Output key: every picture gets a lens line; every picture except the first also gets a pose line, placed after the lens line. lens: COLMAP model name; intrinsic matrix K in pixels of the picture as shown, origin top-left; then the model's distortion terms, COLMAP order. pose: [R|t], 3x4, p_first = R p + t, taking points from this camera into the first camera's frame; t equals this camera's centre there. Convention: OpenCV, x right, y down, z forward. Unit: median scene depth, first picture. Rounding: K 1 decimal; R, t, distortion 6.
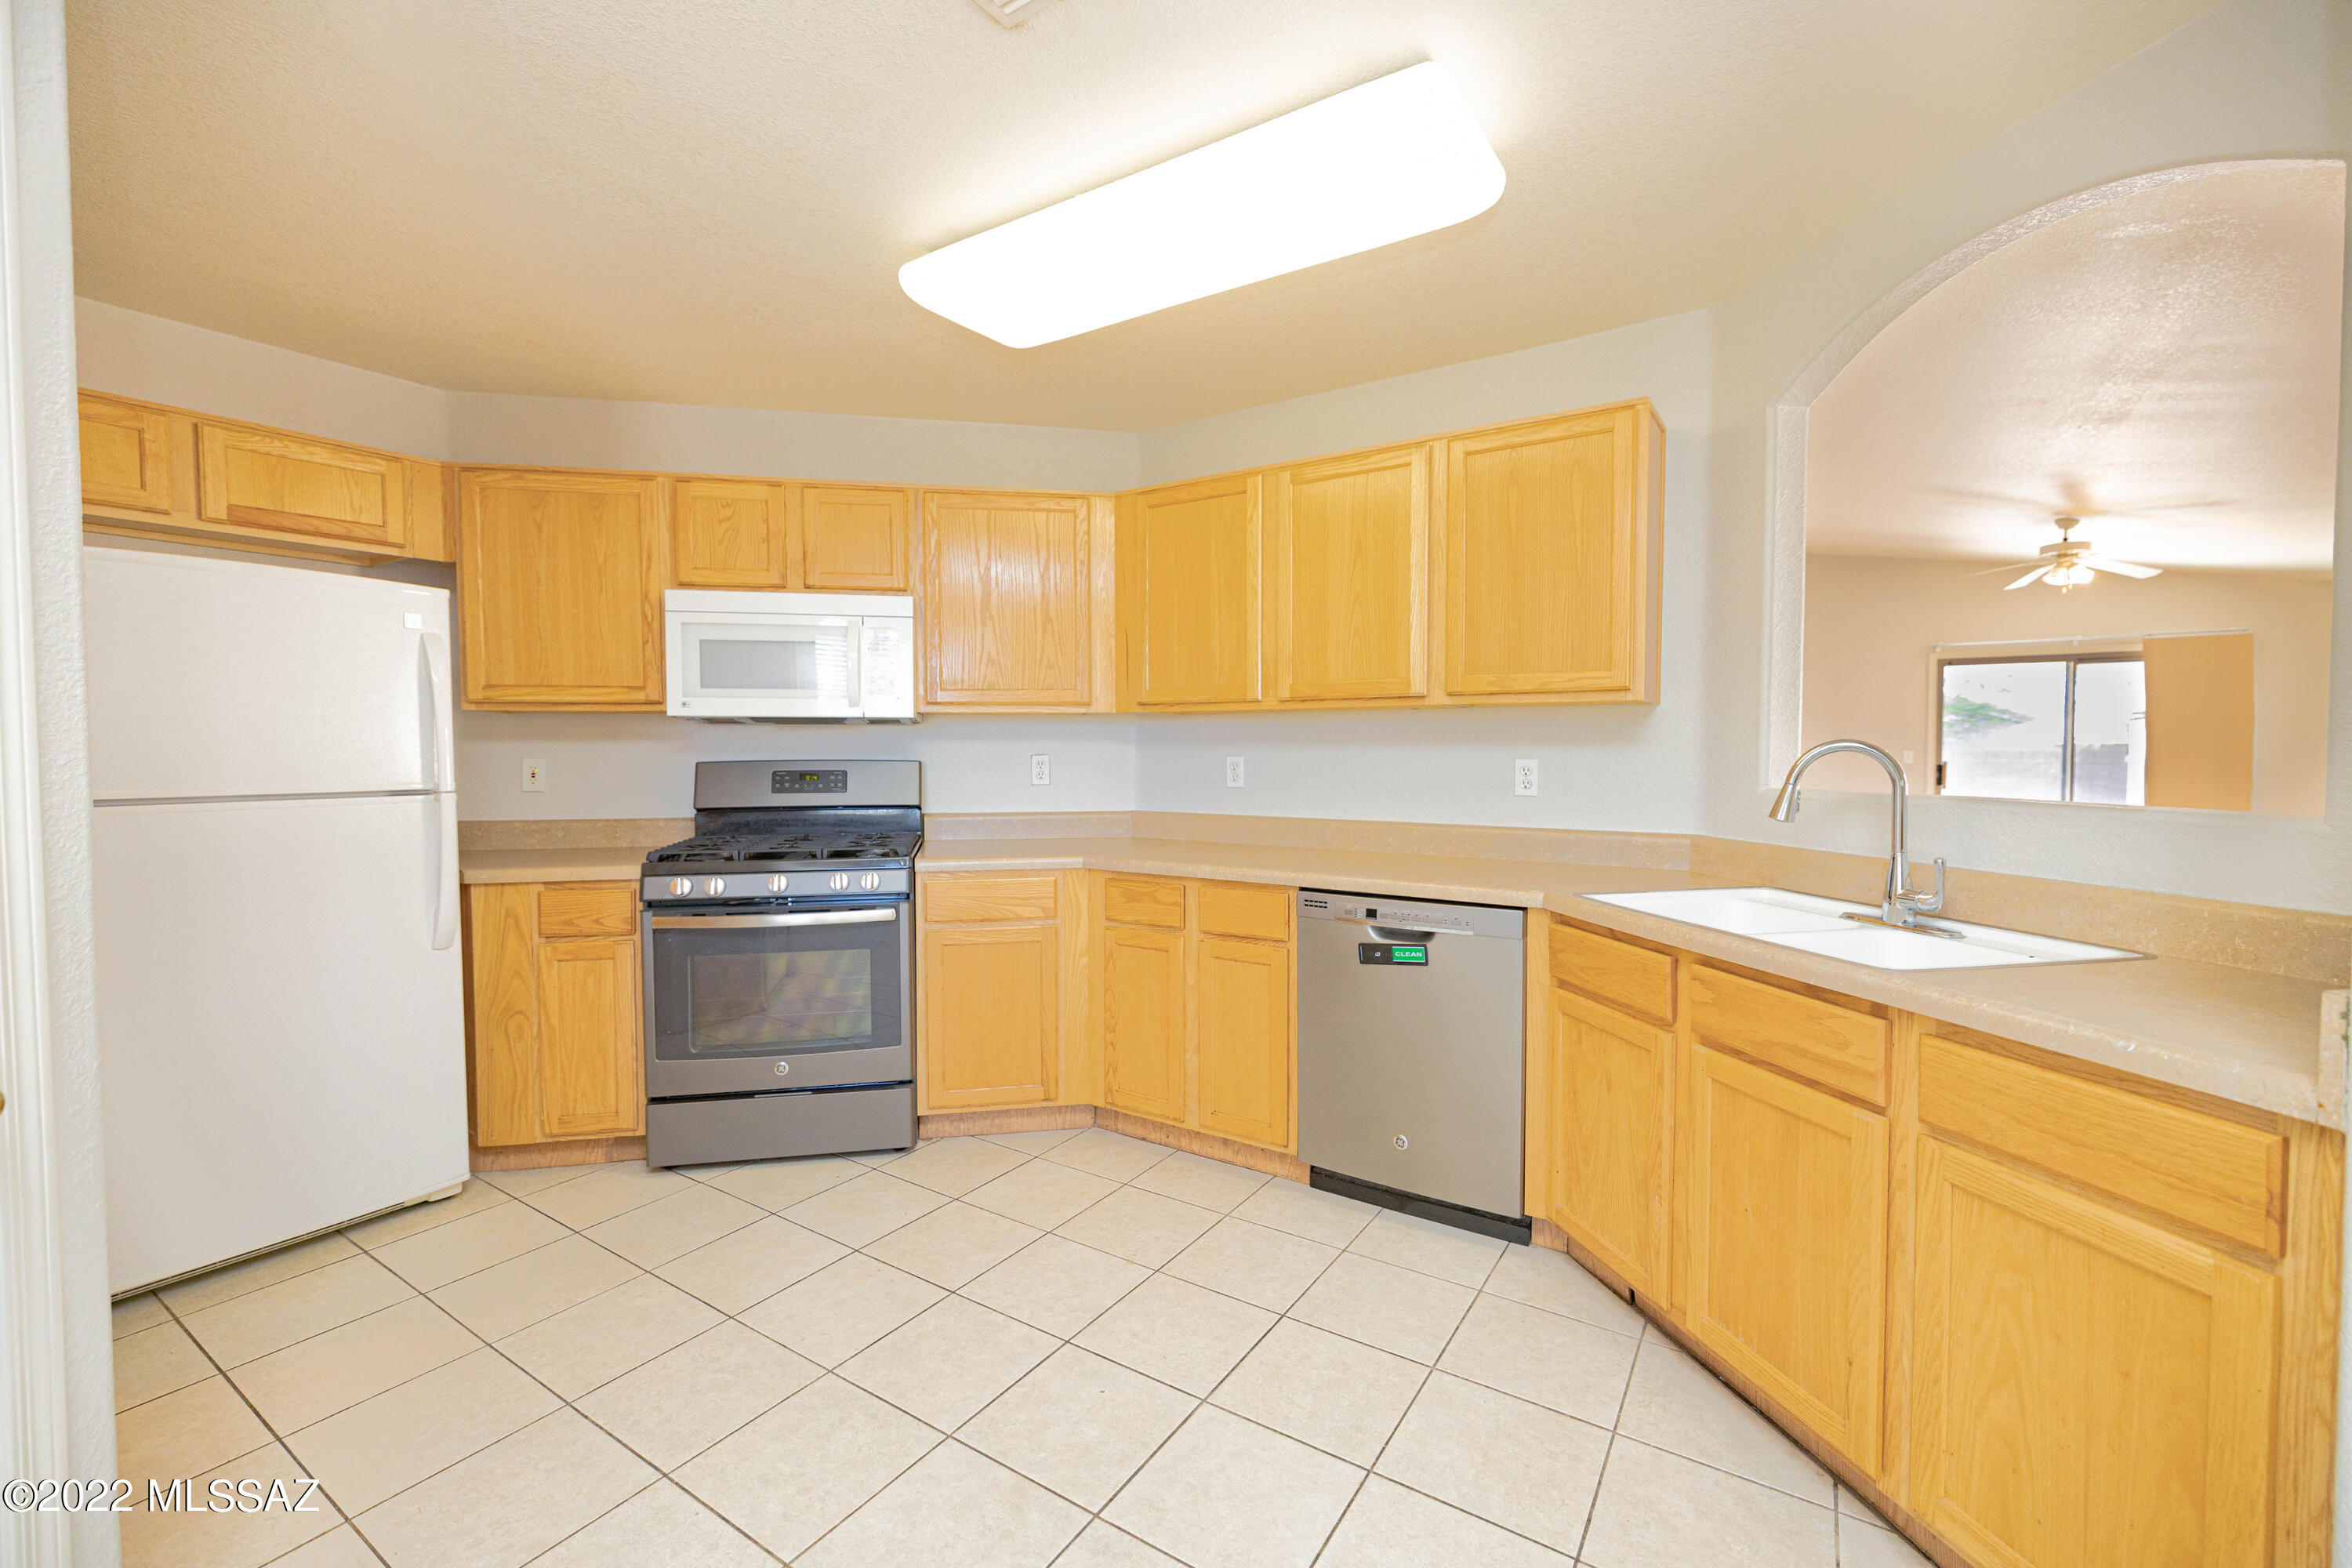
lens RADIAL K [[972.0, 0, 1176.0], [0, 972.0, 784.0], [0, 0, 1]] dist [-0.001845, 0.000013]
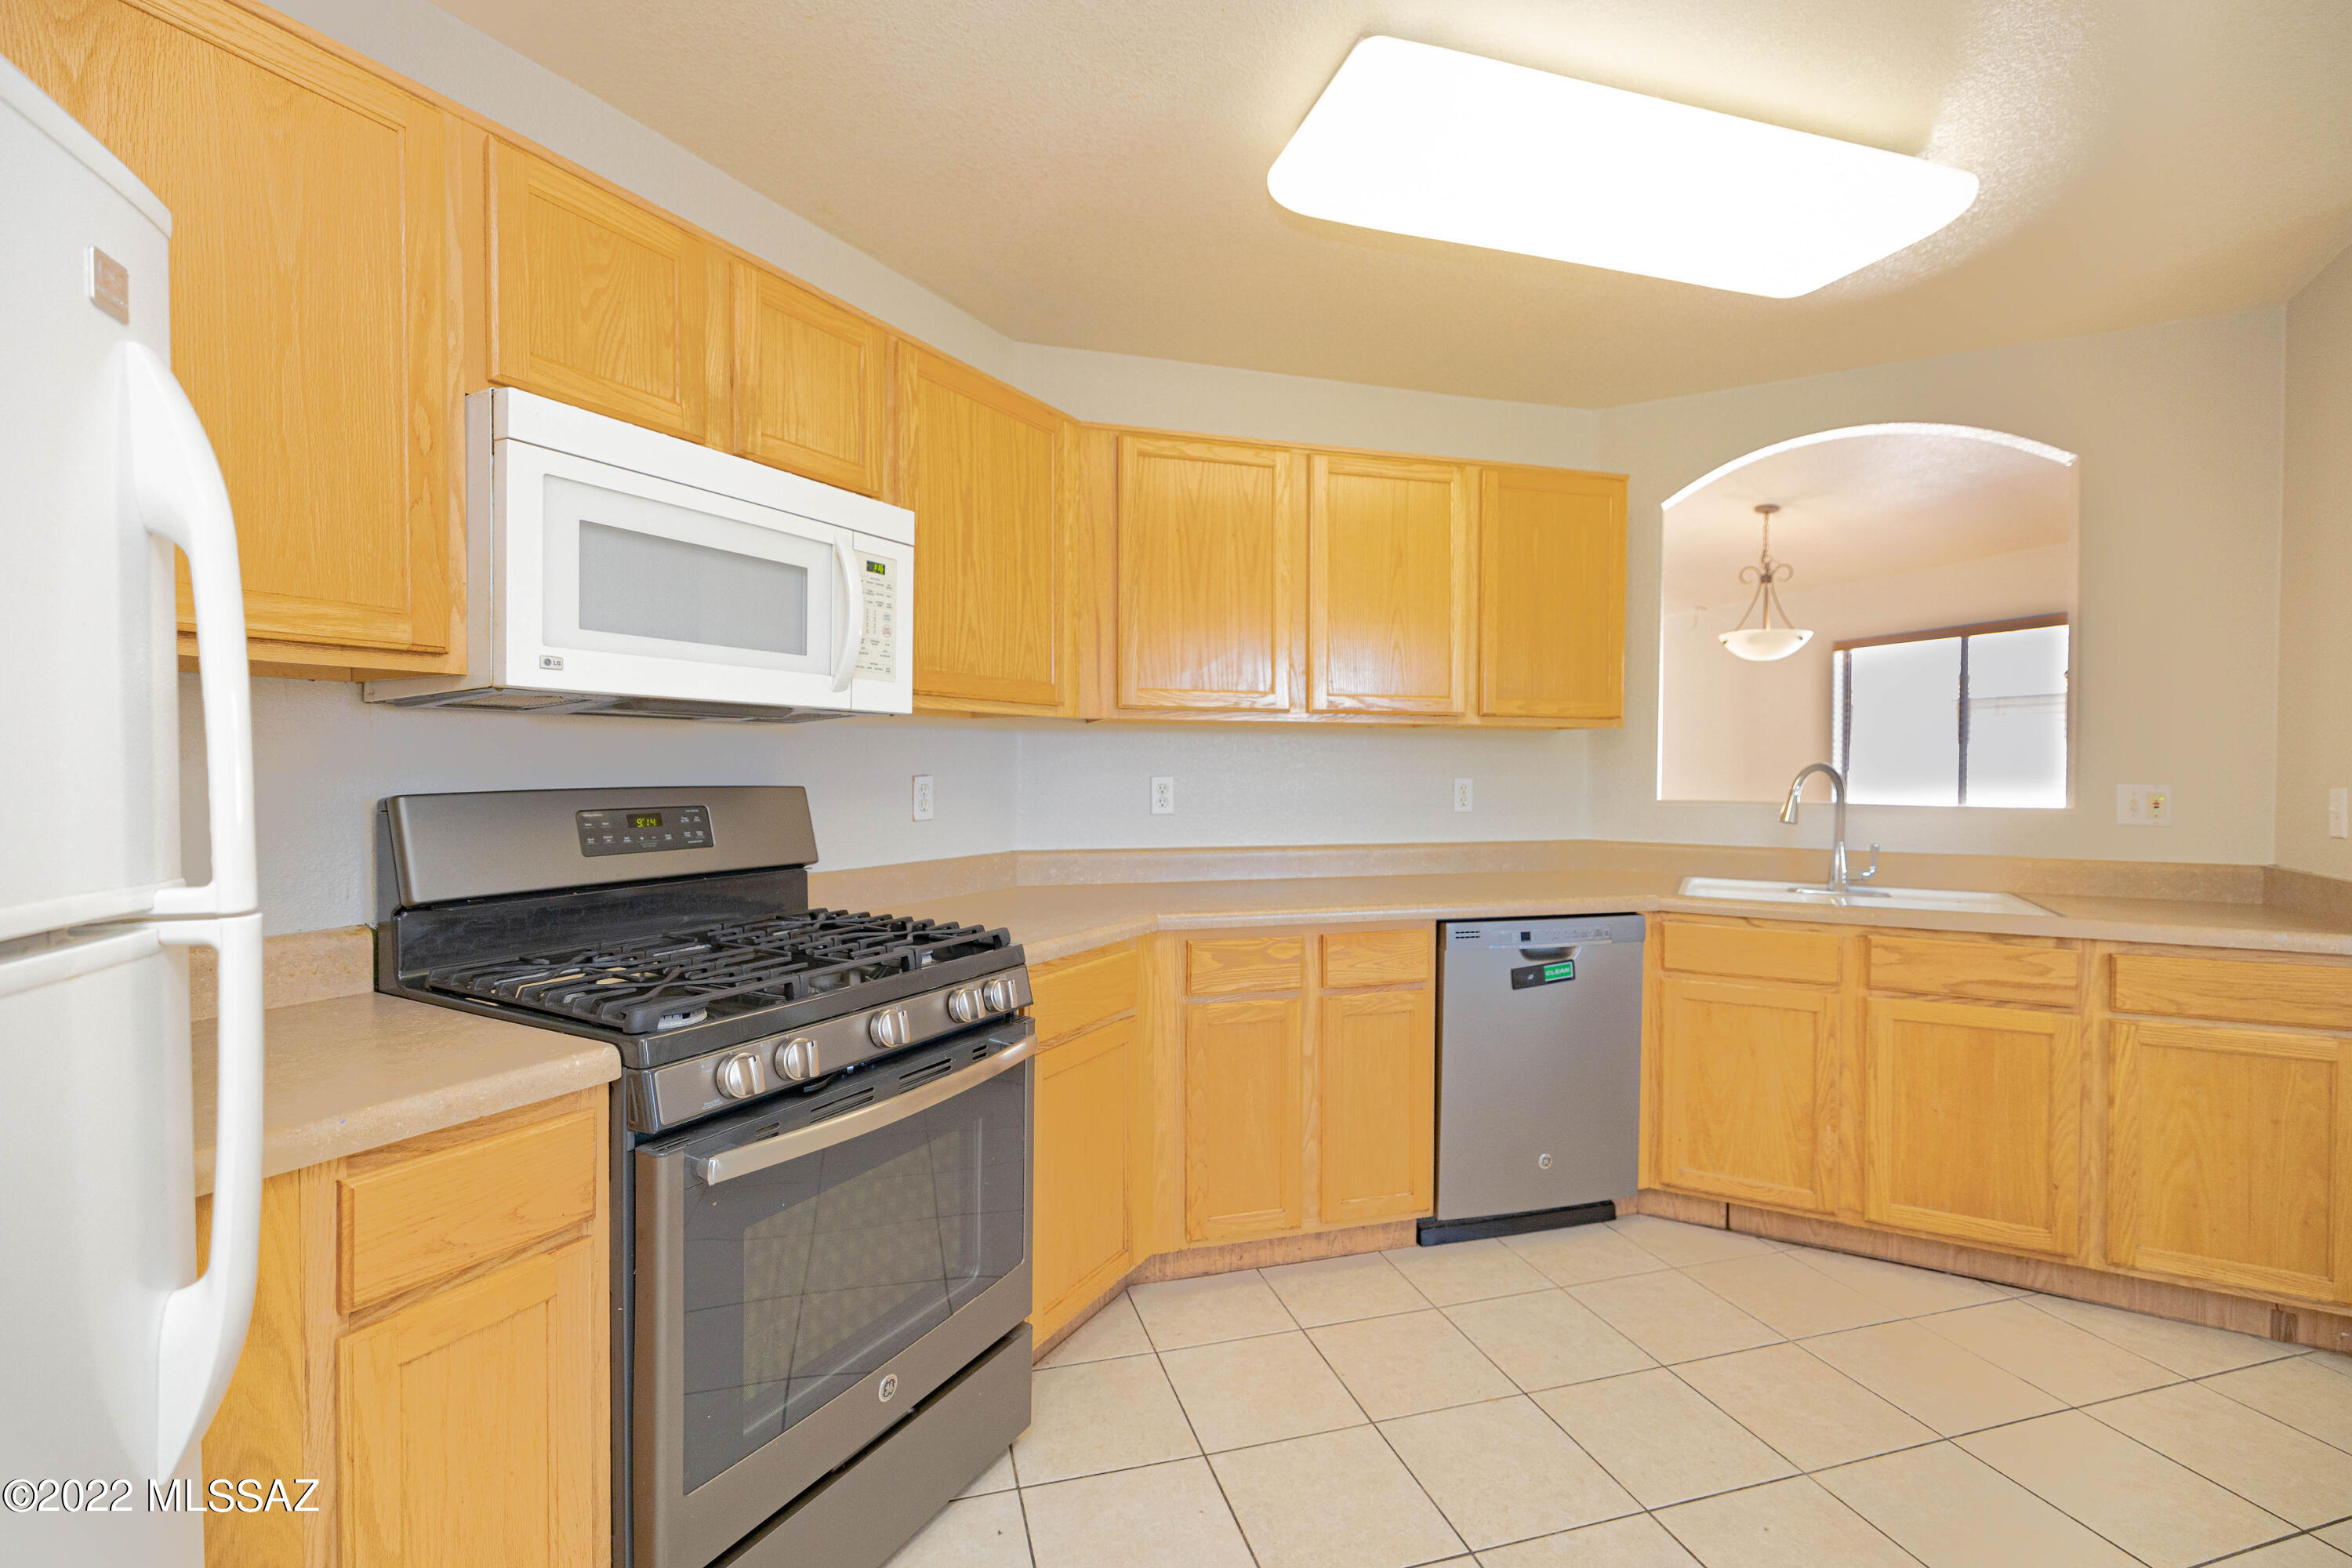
lens RADIAL K [[1039.0, 0, 1176.0], [0, 1039.0, 784.0], [0, 0, 1]] dist [0.010773, 0.000100]
pose [[0.643477, -0.010677, 0.765391, -0.729672], [0.022852, 0.999725, -0.005266, -0.020515], [-0.765124, 0.020880, 0.643544, 0.519967]]
